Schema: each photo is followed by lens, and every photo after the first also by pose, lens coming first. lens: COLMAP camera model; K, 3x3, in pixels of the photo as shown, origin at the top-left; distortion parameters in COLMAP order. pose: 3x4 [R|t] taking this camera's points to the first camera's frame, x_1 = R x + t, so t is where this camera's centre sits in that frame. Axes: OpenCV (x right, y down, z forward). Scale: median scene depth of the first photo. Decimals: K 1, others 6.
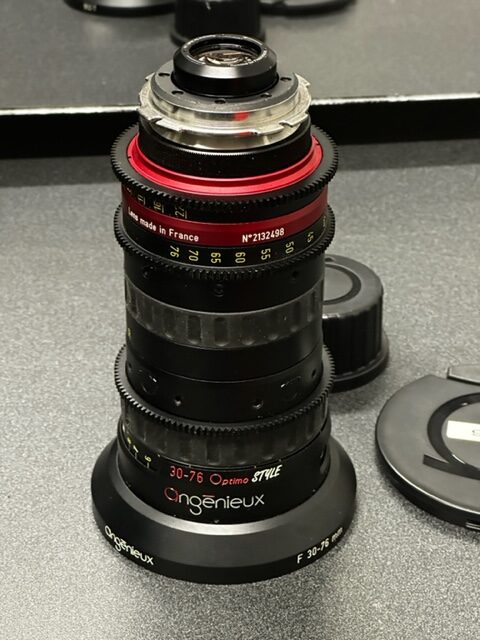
lens RADIAL K [[1418.2, 0, 239.8], [0, 1418.2, 319.8], [0, 0, 1]] dist [0.092427, 0.000000]
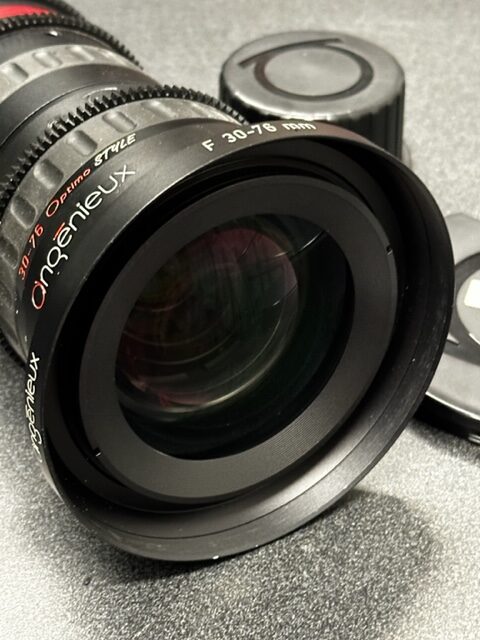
lens RADIAL K [[1495.3, 0, 239.7], [0, 1495.3, 320.7], [0, 0, 1]] dist [0.082889, 0.000000]
pose [[0.991922, 0.074018, -0.103014, 0.127608], [-0.063727, 0.992961, 0.099836, 0.029586], [0.109679, -0.092464, 0.989657, 0.321904]]
